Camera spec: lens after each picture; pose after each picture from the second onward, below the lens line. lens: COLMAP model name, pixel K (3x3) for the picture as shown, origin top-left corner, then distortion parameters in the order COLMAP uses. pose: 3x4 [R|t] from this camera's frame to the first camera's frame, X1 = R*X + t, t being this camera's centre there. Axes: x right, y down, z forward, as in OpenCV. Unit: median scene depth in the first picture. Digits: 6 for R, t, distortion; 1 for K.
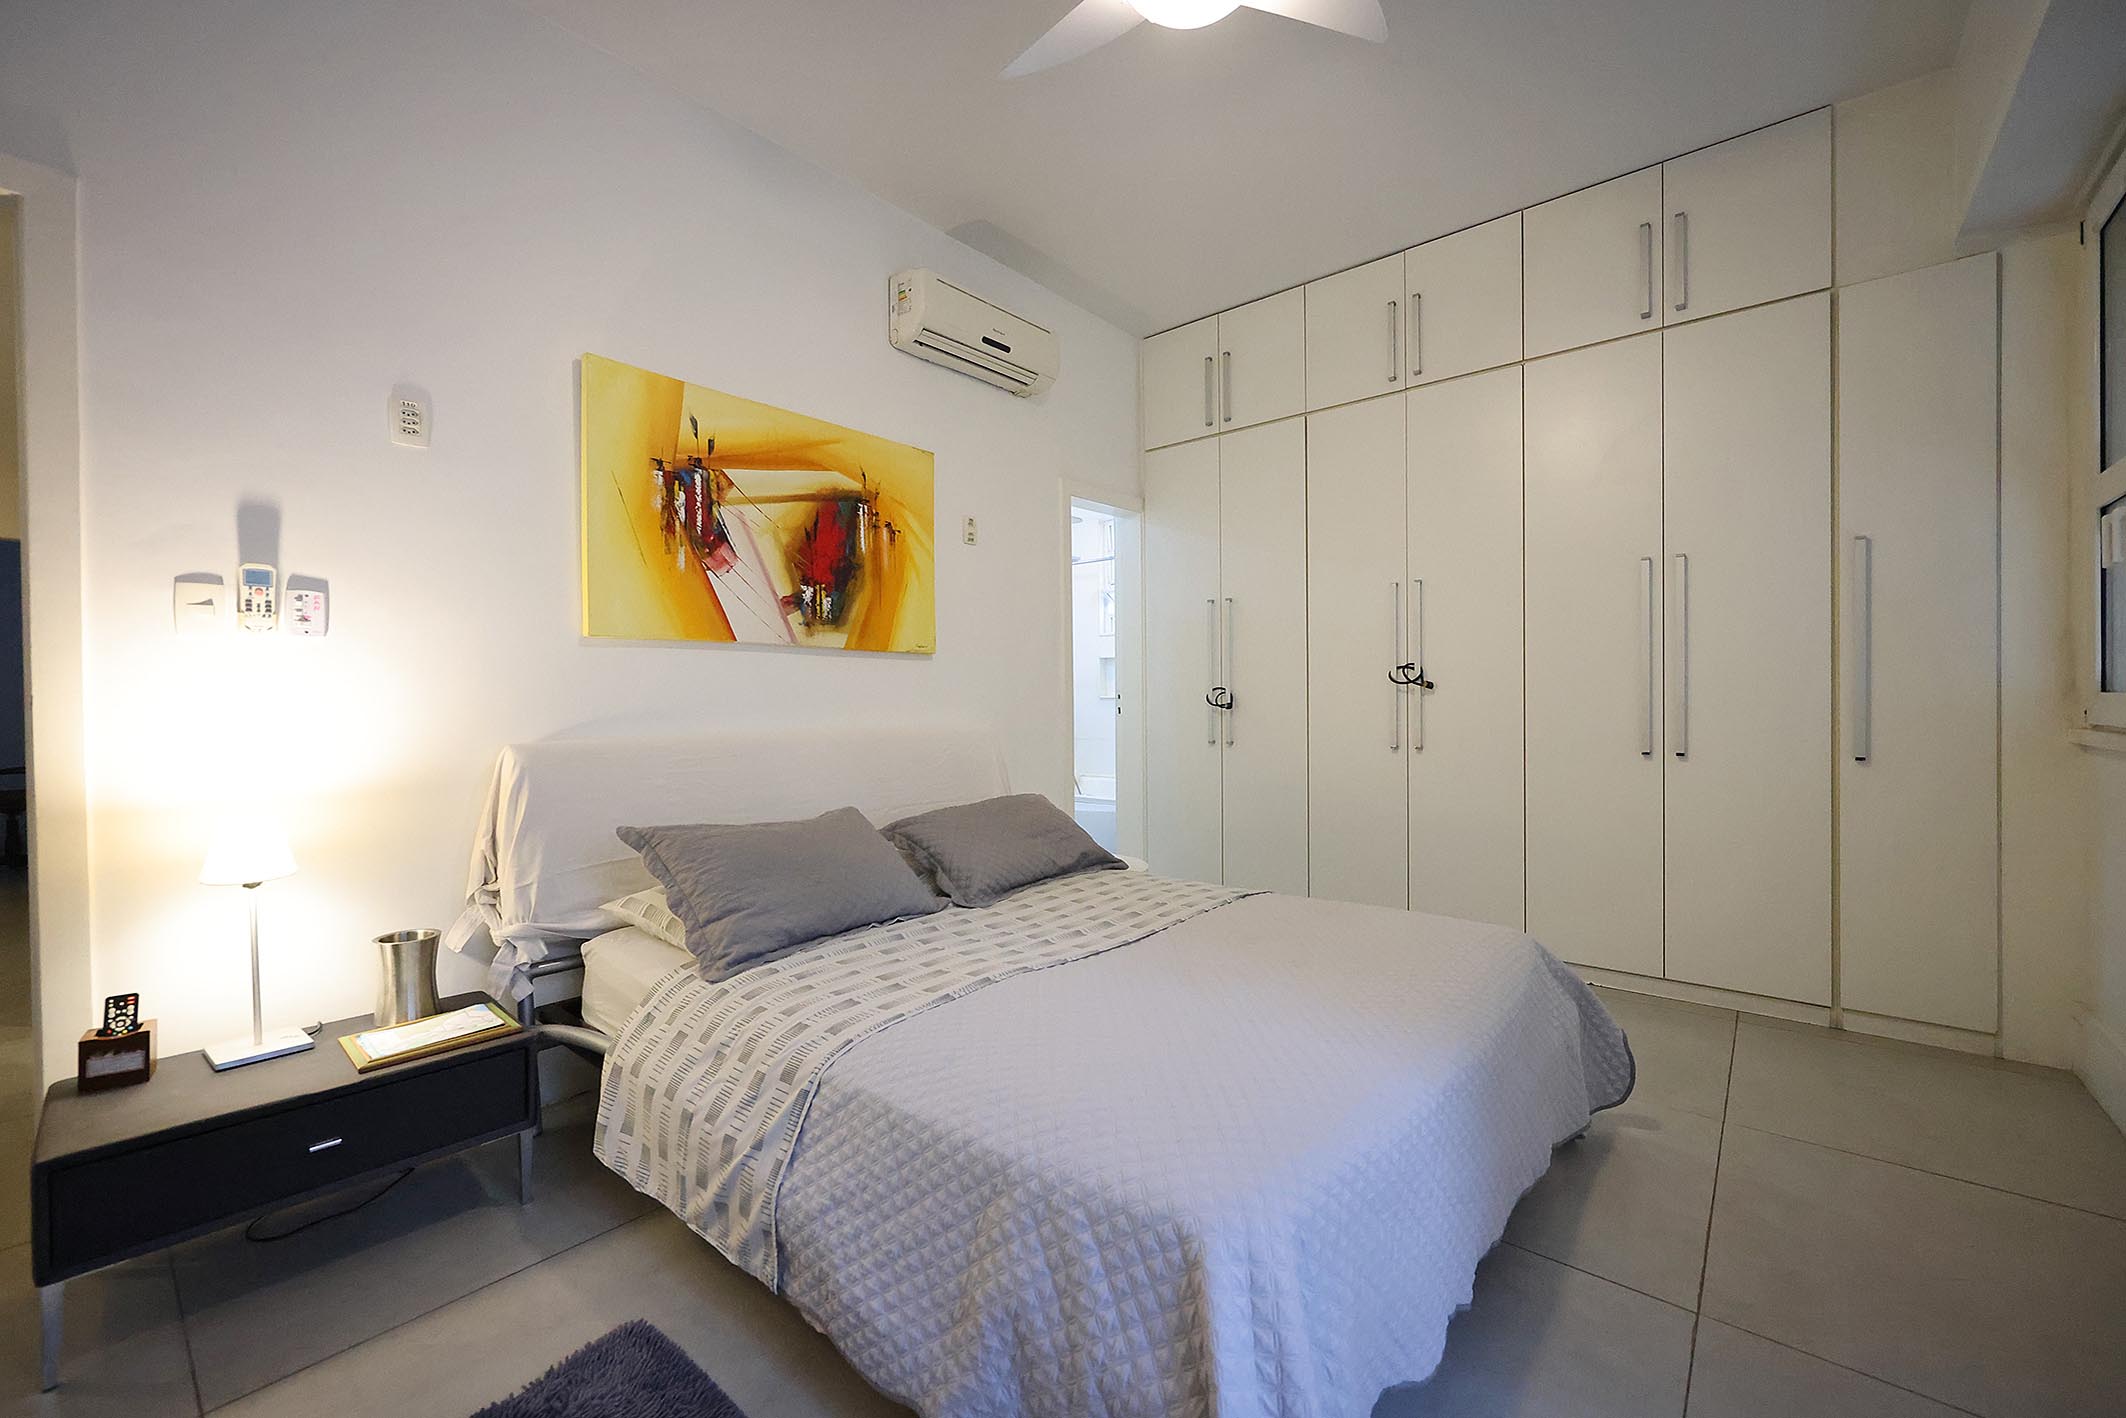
lens RADIAL K [[855.7, 0, 1060.7], [0, 855.7, 704.1], [0, 0, 1]] dist [-0.001759, 0.000538]
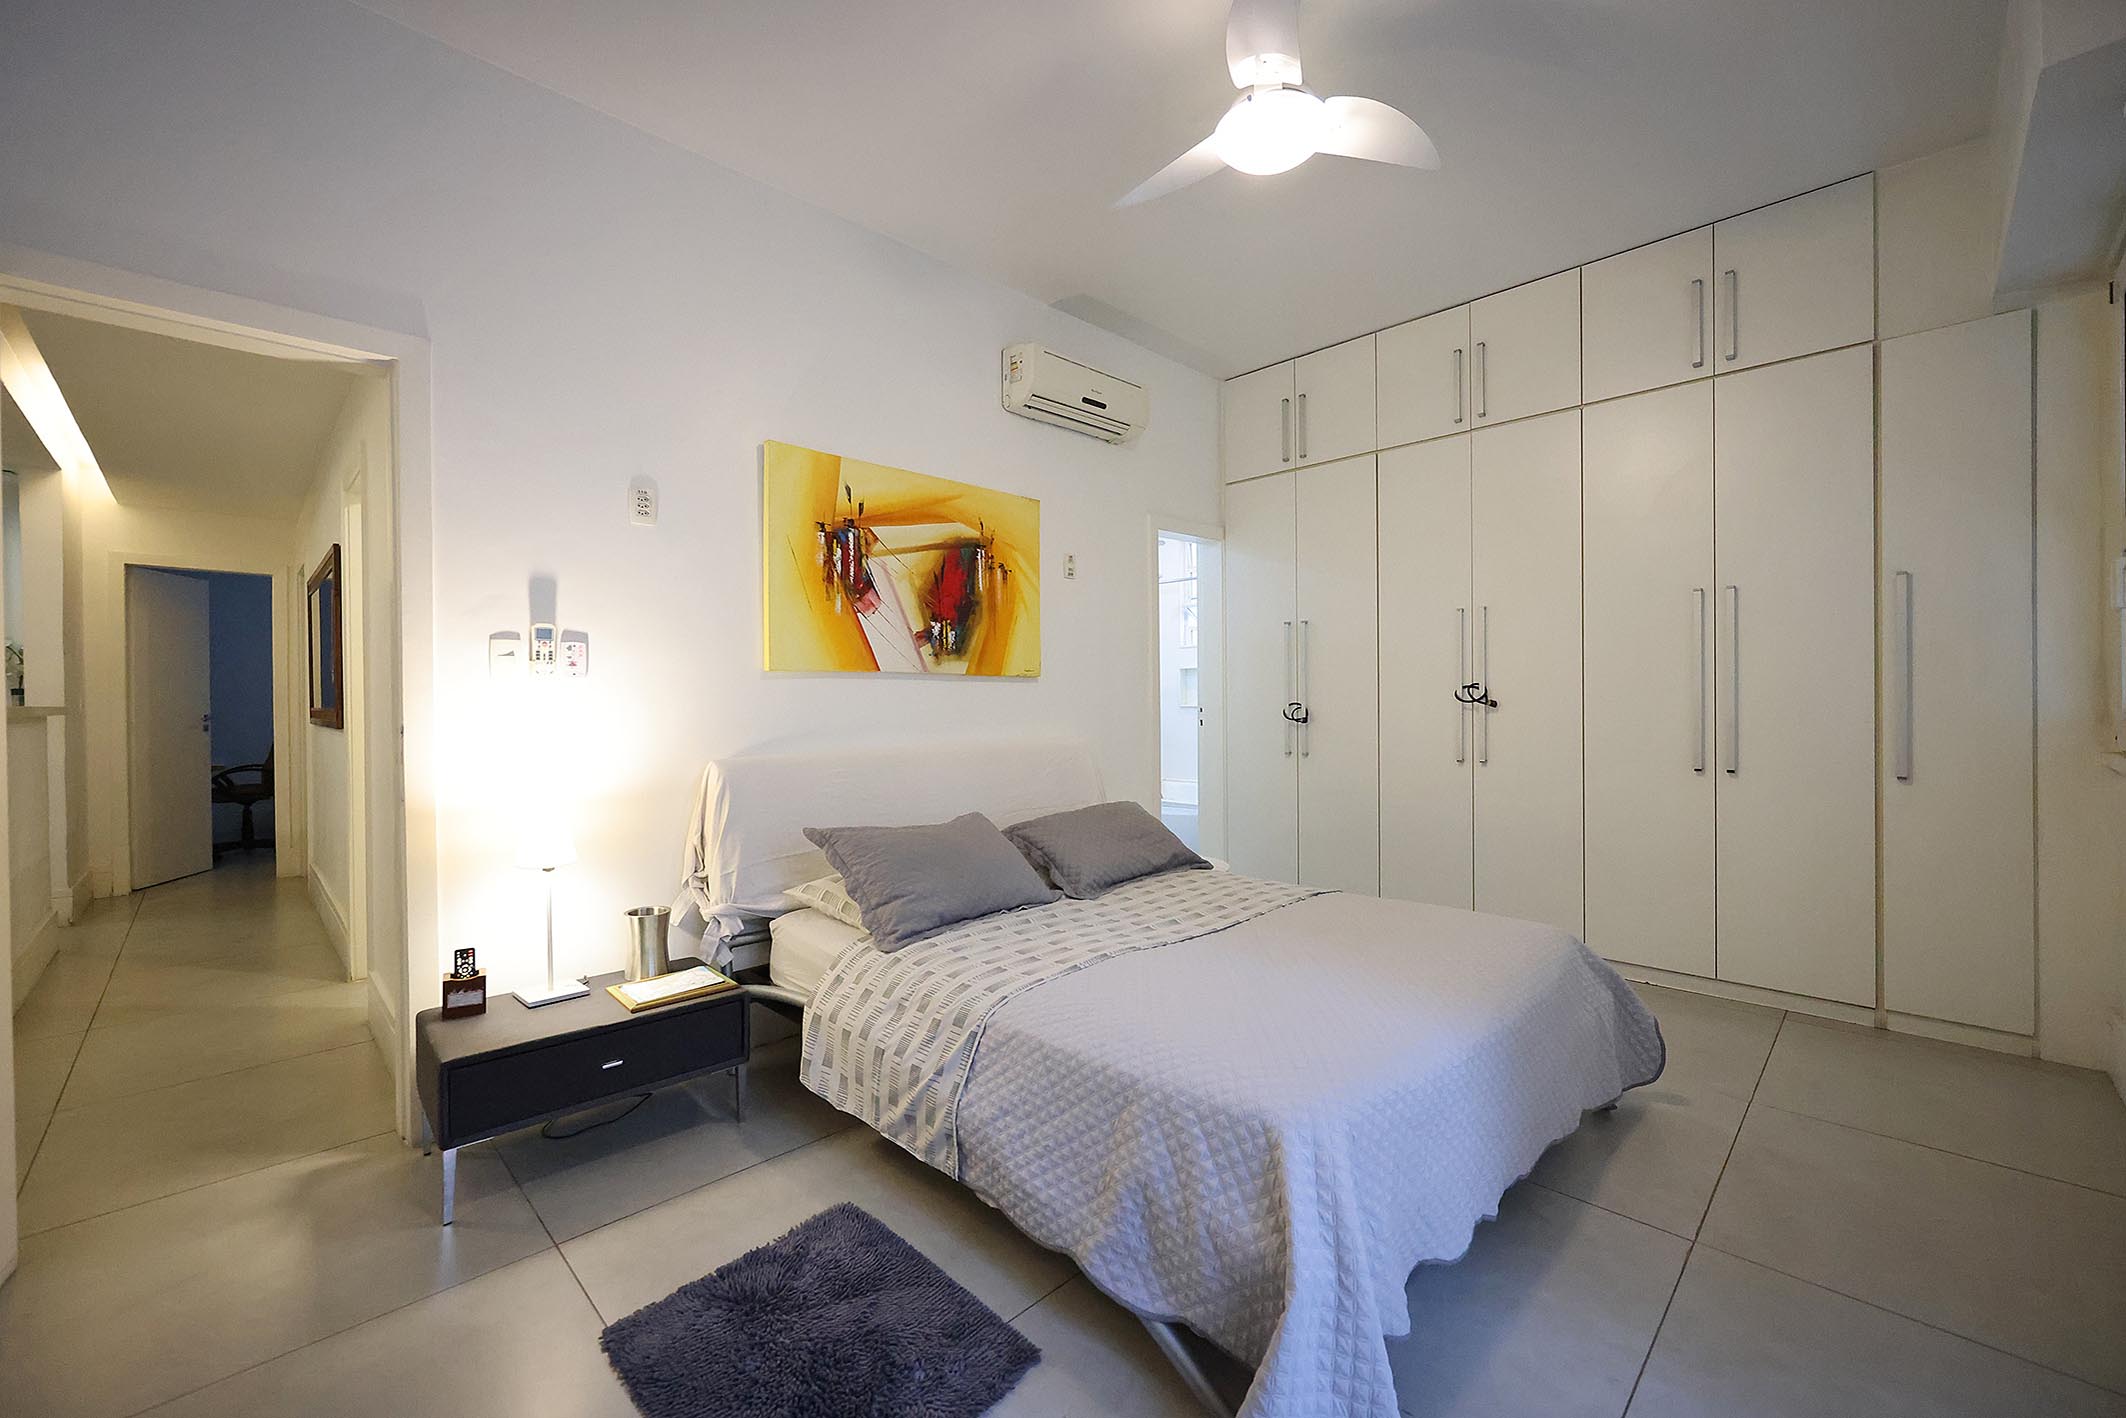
lens RADIAL K [[855.7, 0, 1060.7], [0, 855.7, 704.1], [0, 0, 1]] dist [-0.001759, 0.000538]
pose [[0.996387, 0.001193, -0.084922, -0.030553], [-0.001007, 0.999997, 0.002228, -0.032847], [0.084925, -0.002135, 0.996385, -0.172405]]
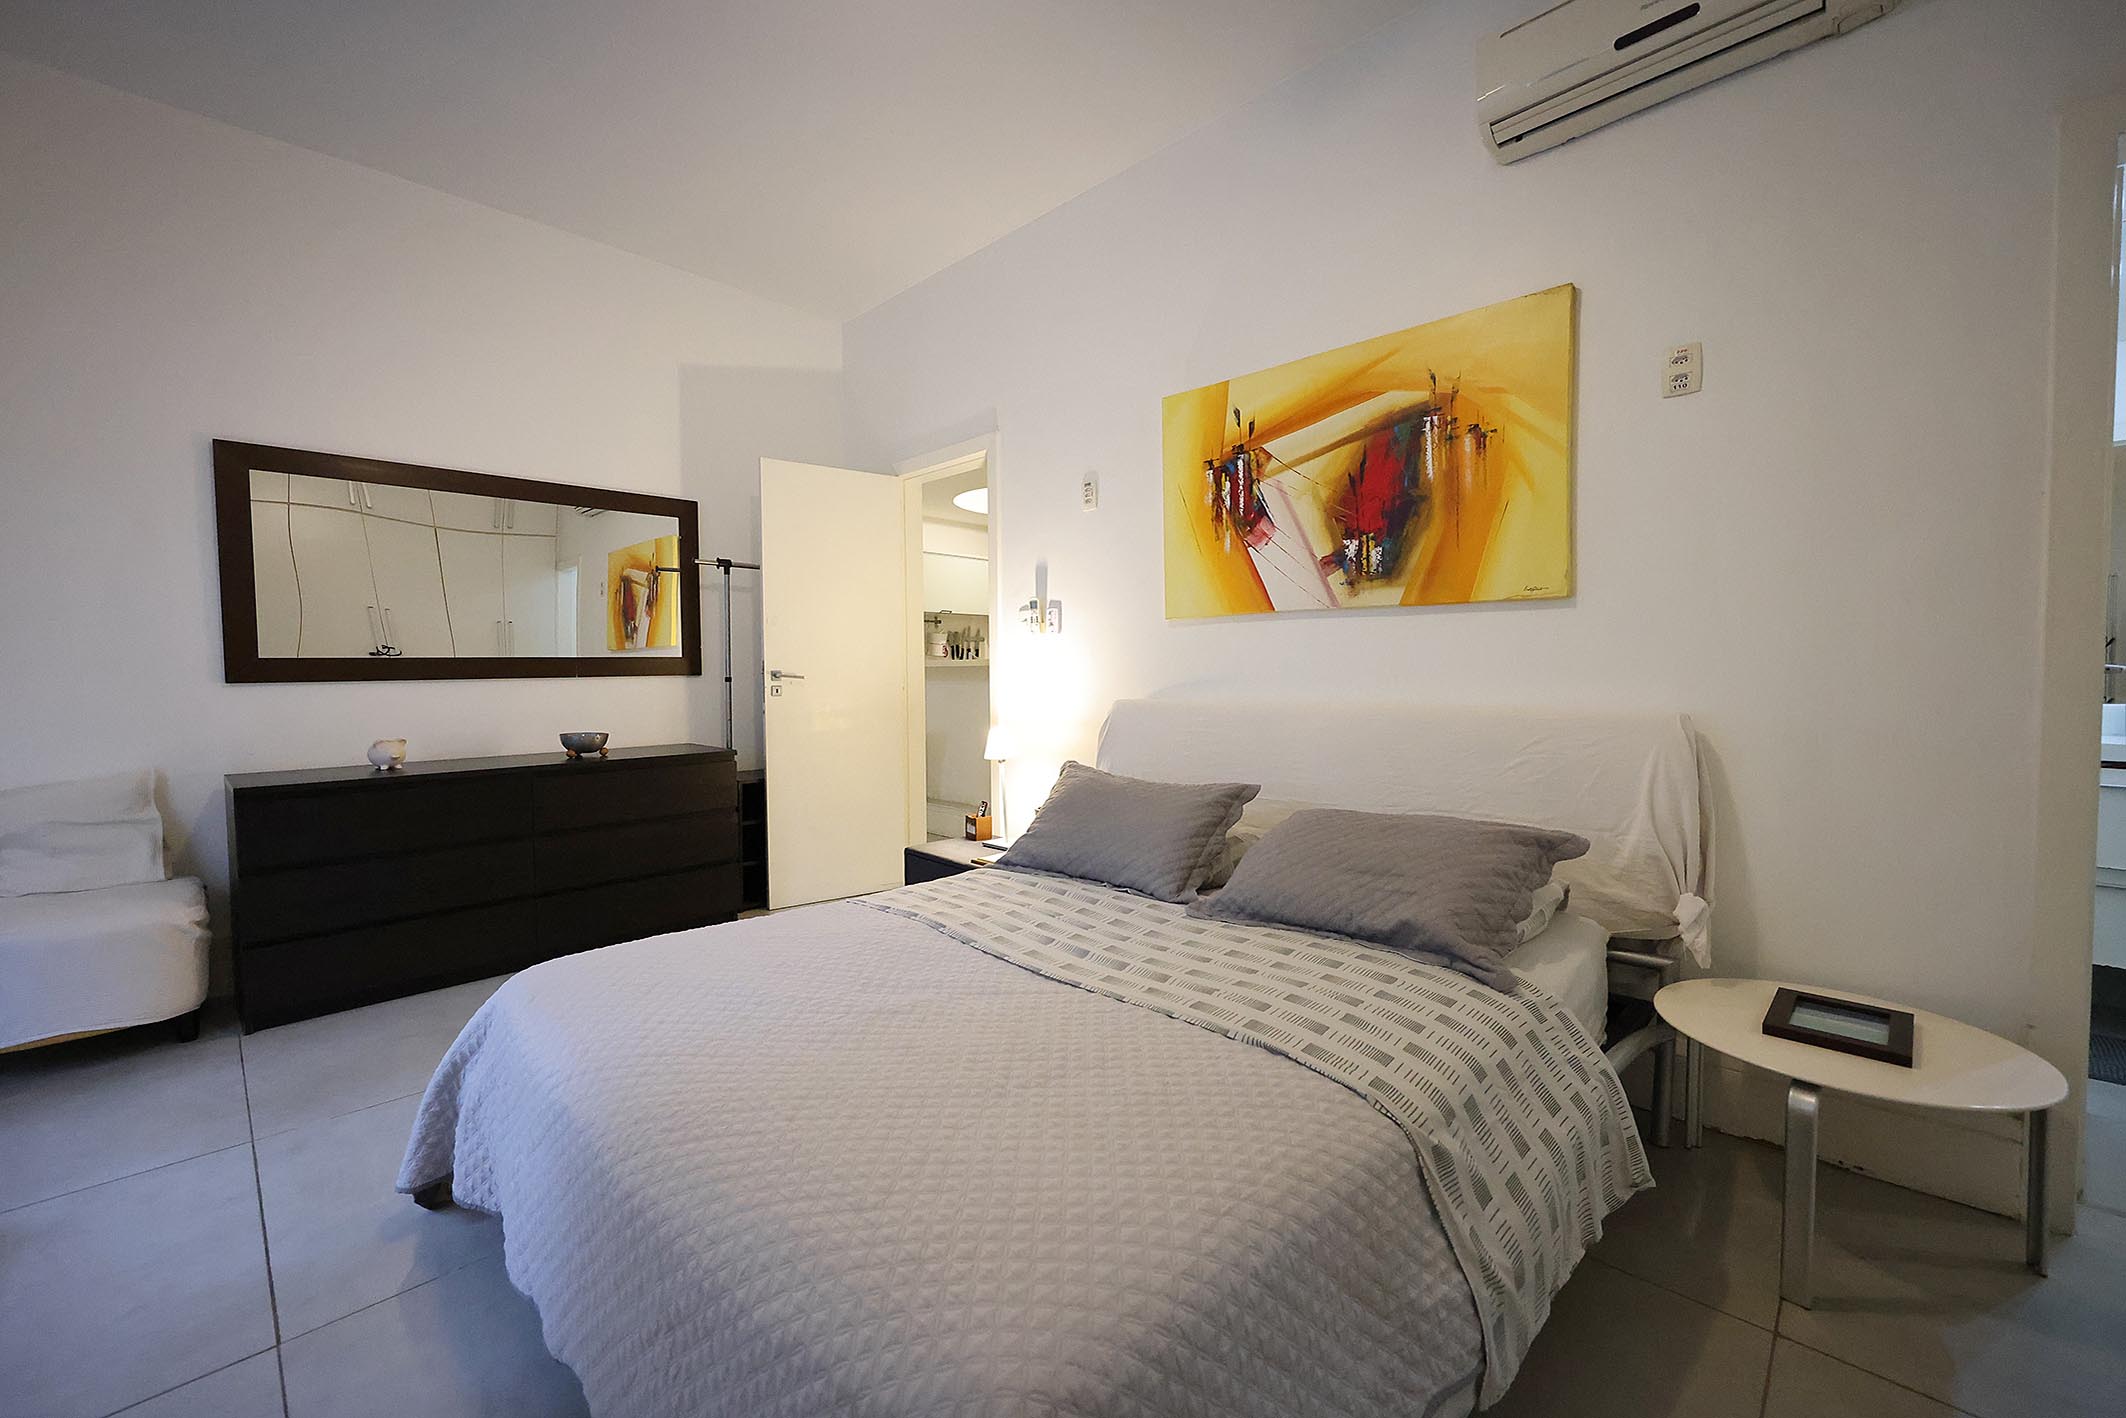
lens RADIAL K [[854.5, 0, 1047.2], [0, 854.5, 705.8], [0, 0, 1]] dist [-0.001150, 0.000016]
pose [[-0.083459, 0.047537, -0.995377, 0.704284], [0.001823, 0.998867, 0.047551, -0.009972], [0.996510, 0.002154, -0.083451, 0.868248]]
